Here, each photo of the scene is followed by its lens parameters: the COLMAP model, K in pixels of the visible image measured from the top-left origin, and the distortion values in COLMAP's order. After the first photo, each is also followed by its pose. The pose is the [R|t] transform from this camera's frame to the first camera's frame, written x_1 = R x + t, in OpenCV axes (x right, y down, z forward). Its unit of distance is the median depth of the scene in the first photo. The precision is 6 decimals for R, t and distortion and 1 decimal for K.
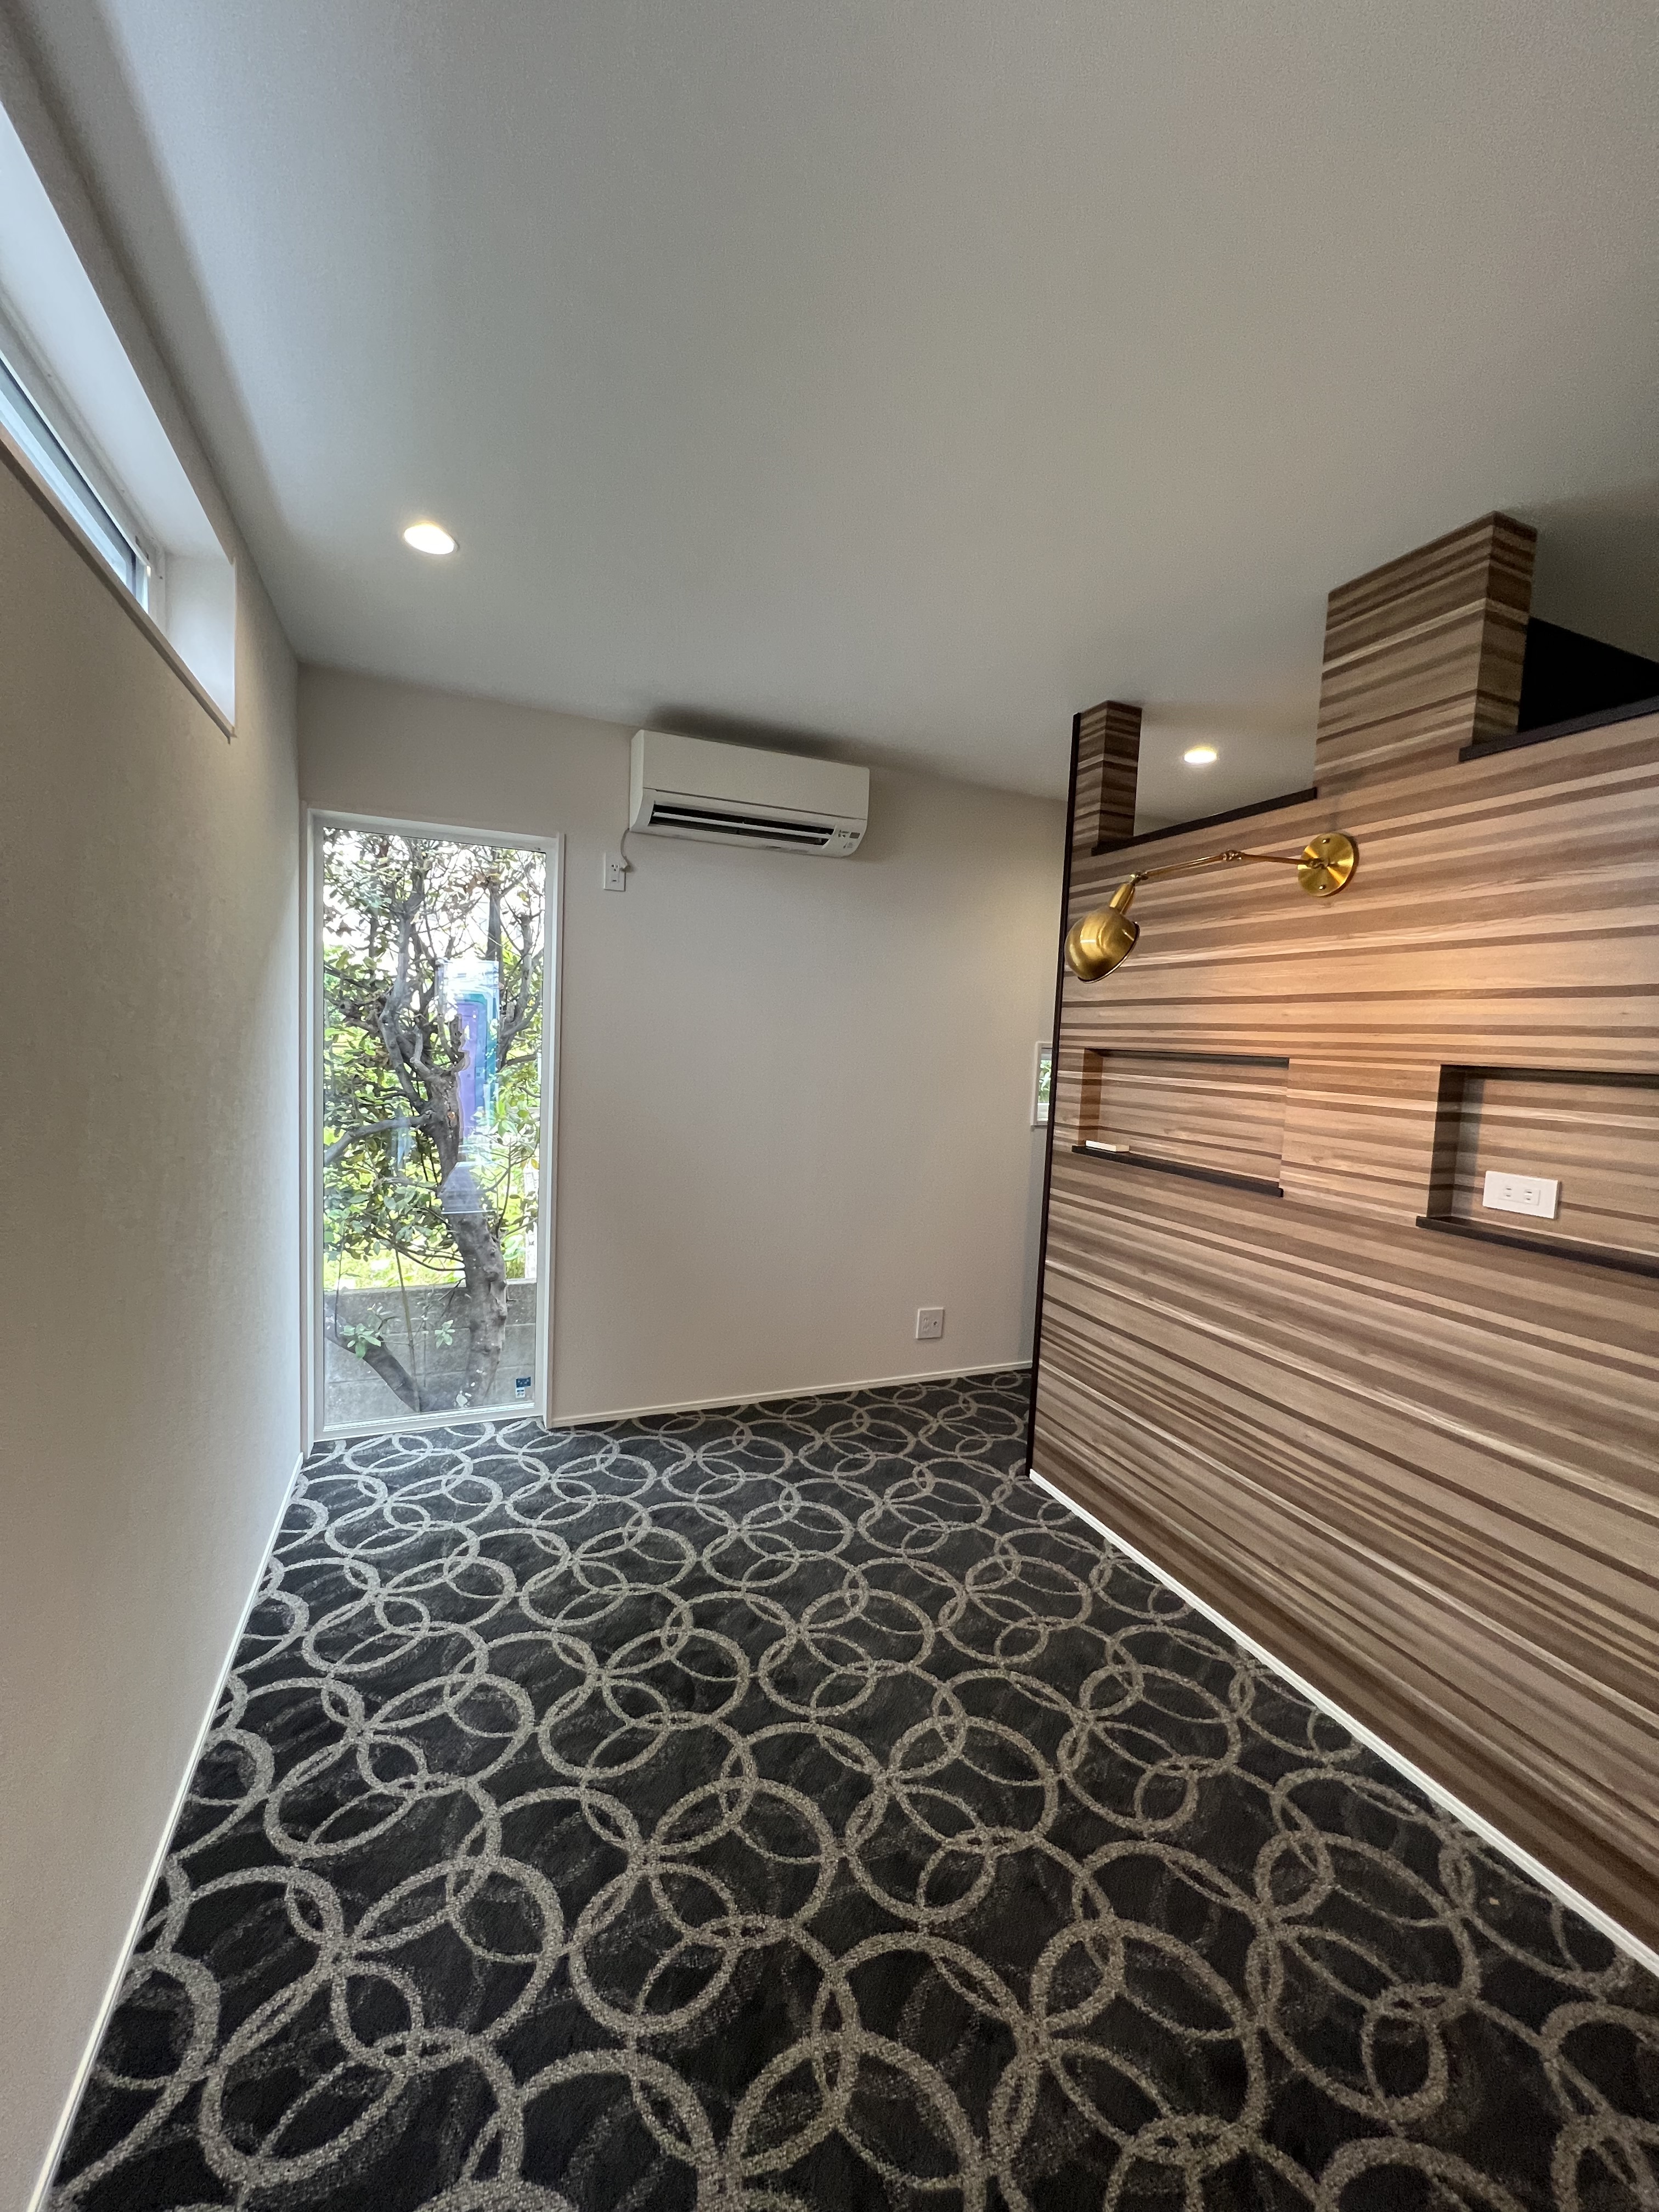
lens RADIAL K [[891.0, 0, 825.8], [0, 891.0, 1104.3], [0, 0, 1]] dist [0.003735, 0.000558]
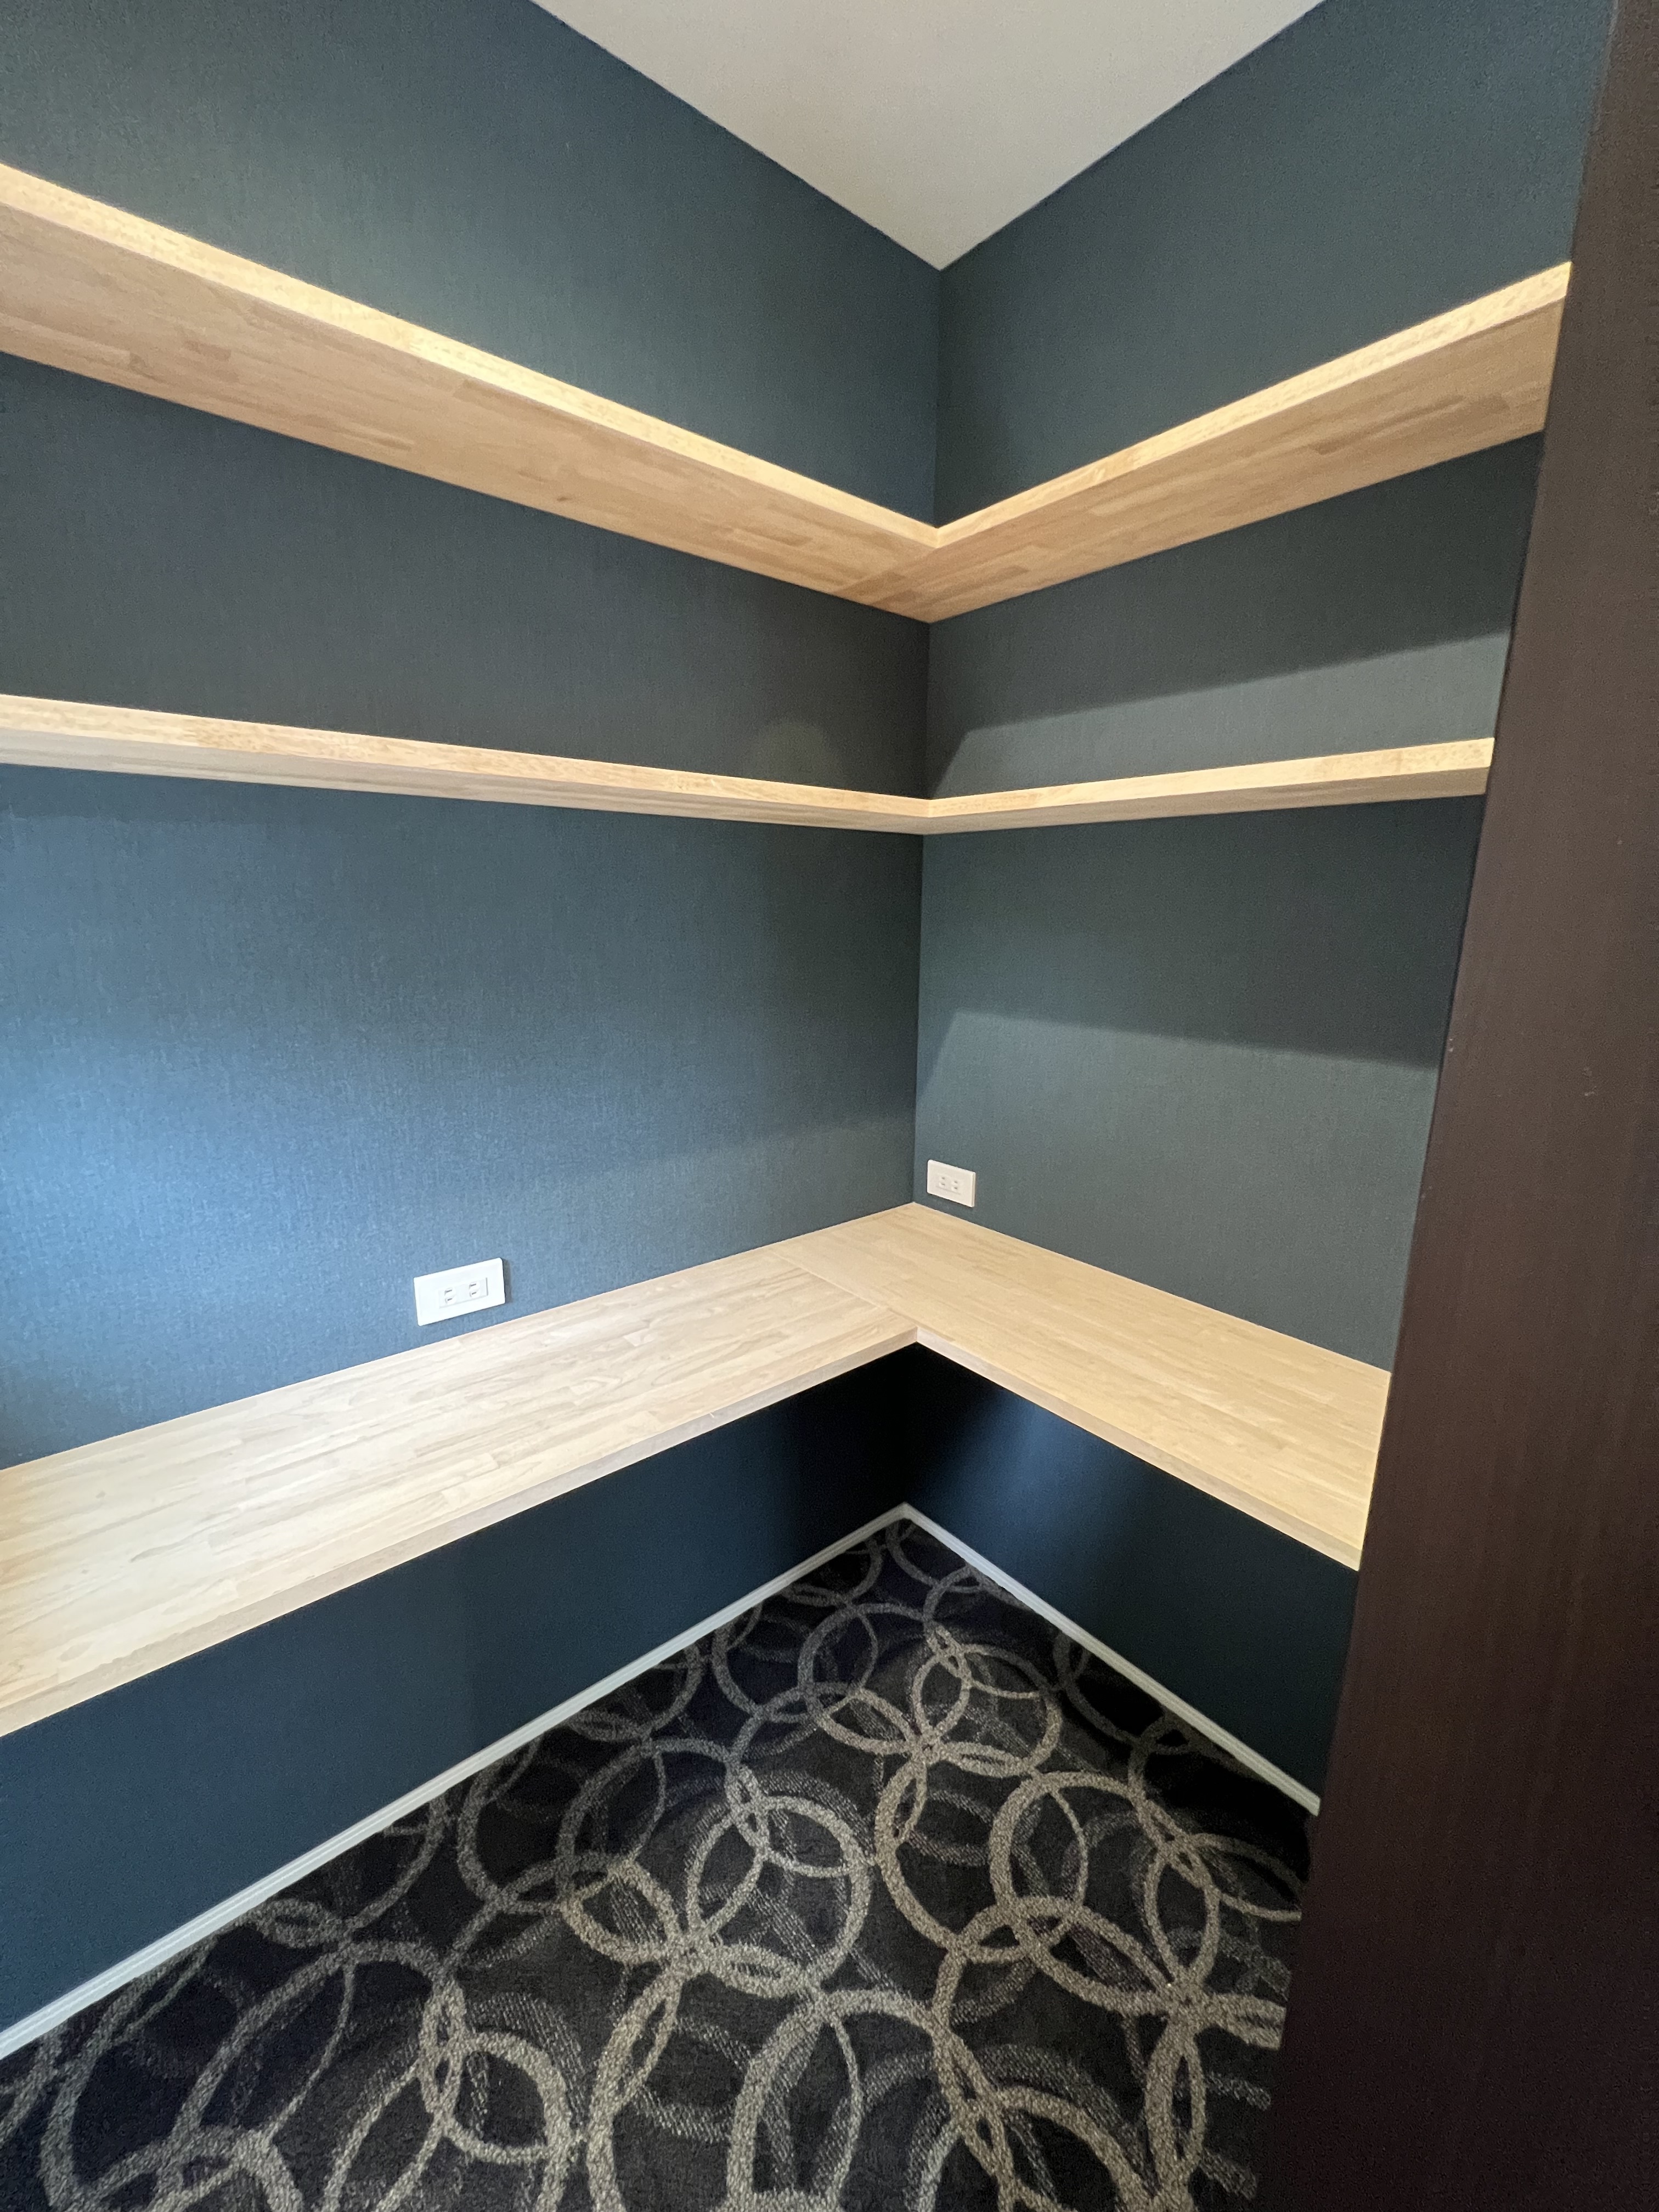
lens RADIAL K [[891.0, 0, 825.1], [0, 891.0, 1103.7], [0, 0, 1]] dist [0.003735, 0.000558]
pose [[-0.284816, -0.272451, 0.919049, -0.533767], [0.049896, 0.953245, 0.298051, -0.119113], [-0.957283, 0.130746, -0.257905, 1.217078]]
